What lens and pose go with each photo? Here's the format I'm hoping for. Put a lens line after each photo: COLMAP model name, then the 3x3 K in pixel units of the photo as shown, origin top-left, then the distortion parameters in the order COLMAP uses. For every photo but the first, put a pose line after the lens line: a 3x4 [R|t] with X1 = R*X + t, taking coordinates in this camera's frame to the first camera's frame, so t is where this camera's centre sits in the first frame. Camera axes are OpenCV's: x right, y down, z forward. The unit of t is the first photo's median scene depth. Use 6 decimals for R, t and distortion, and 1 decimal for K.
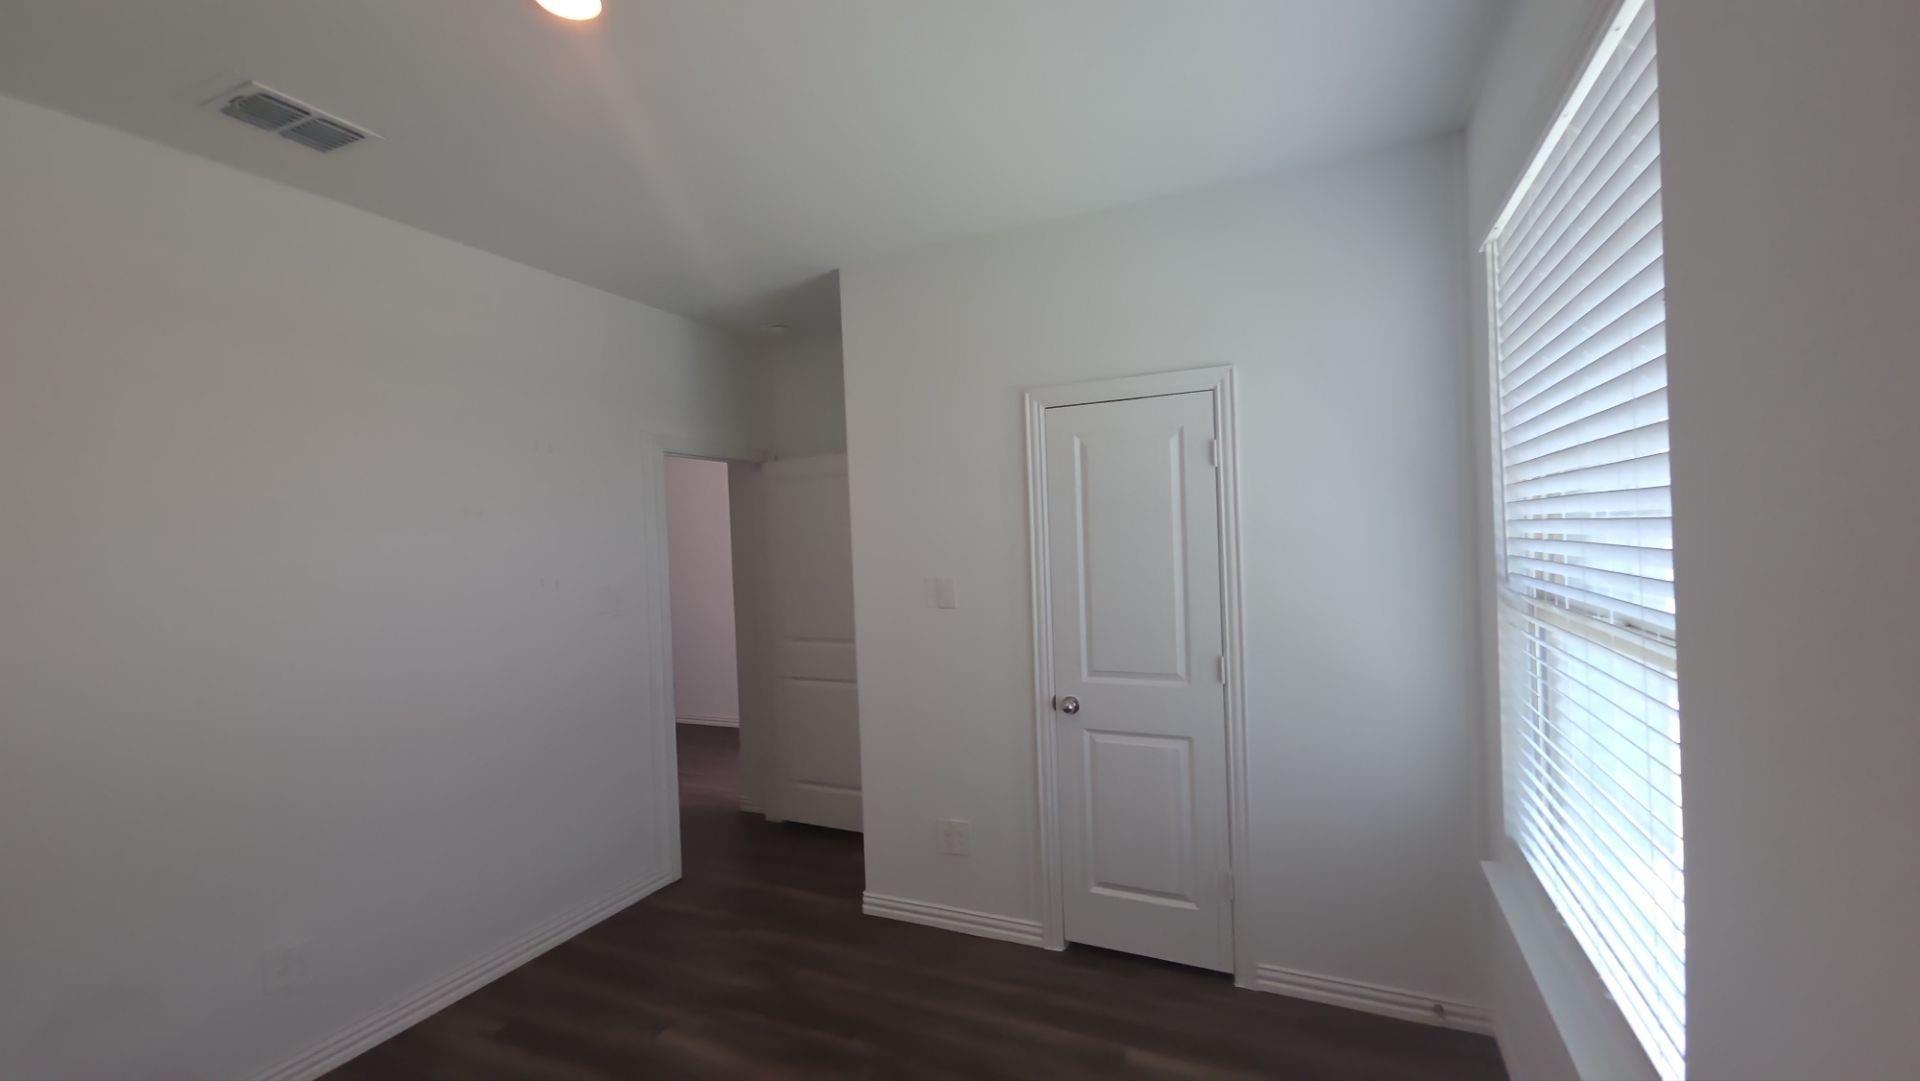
lens RADIAL K [[789.2, 0, 950.7], [0, 789.2, 548.4], [0, 0, 1]] dist [0.013562, -0.000067]
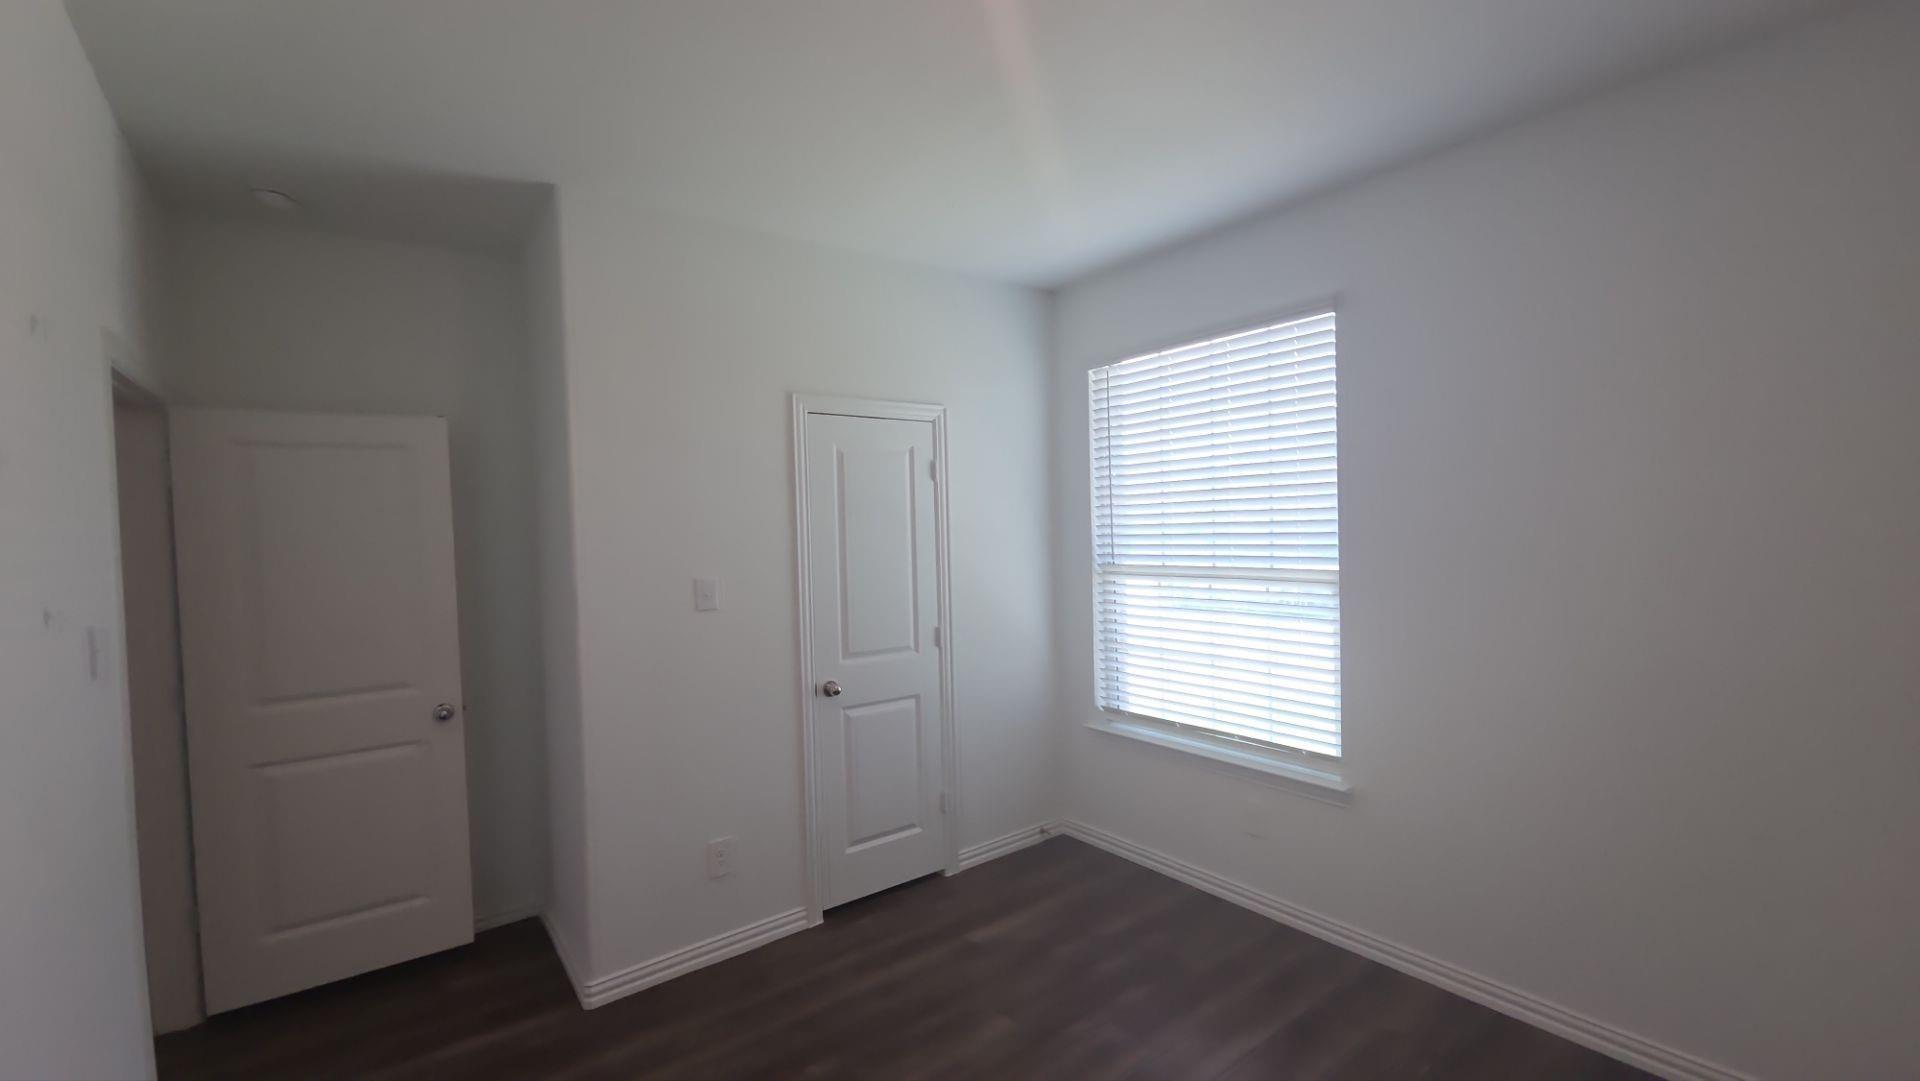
lens RADIAL K [[789.2, 0, 950.7], [0, 789.2, 548.4], [0, 0, 1]] dist [0.013562, -0.000067]
pose [[0.459813, 0.002701, 0.888012, -0.750346], [0.020520, 0.999696, -0.013666, 0.023823], [-0.887779, 0.024506, 0.459617, 0.354192]]
